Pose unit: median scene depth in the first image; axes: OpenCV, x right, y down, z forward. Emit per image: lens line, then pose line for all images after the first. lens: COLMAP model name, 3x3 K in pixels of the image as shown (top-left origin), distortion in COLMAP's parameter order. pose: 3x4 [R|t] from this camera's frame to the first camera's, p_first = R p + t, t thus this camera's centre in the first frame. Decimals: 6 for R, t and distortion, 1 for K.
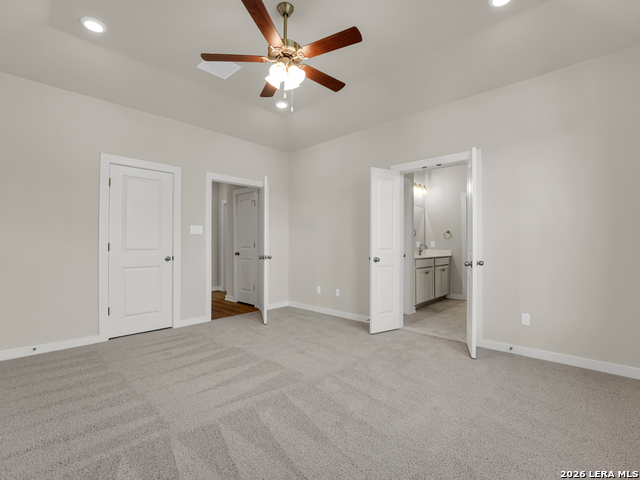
lens RADIAL K [[302.2, 0, 321.9], [0, 302.2, 241.5], [0, 0, 1]] dist [-0.027567, 0.000027]
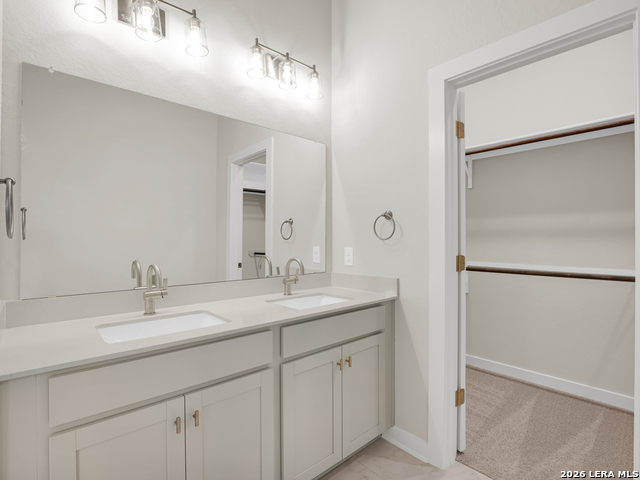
lens RADIAL K [[325.3, 0, 320.0], [0, 325.3, 240.0], [0, 0, 1]] dist [-0.017038, -0.000014]
pose [[0.996426, -0.002288, -0.084441, 0.383442], [0.003658, 0.999864, 0.016069, -0.013300], [0.084393, -0.016320, 0.996299, 0.689156]]
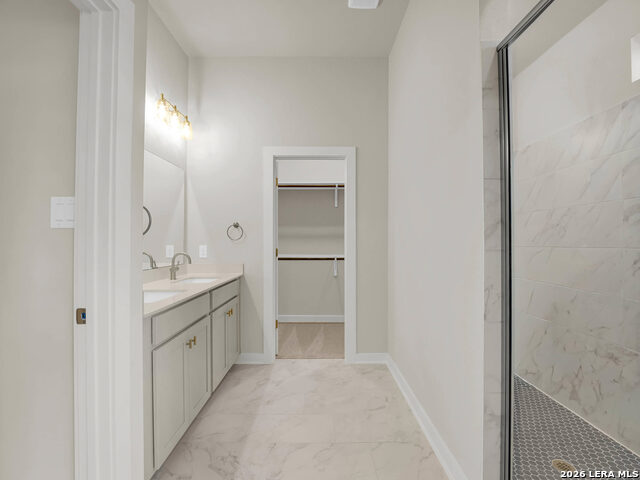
lens RADIAL K [[302.2, 0, 321.9], [0, 302.2, 241.5], [0, 0, 1]] dist [-0.027567, 0.000027]
pose [[0.724400, 0.006532, 0.689349, 0.193374], [-0.011952, 0.999924, 0.003085, -0.009465], [-0.689276, -0.010474, 0.724423, 0.571902]]
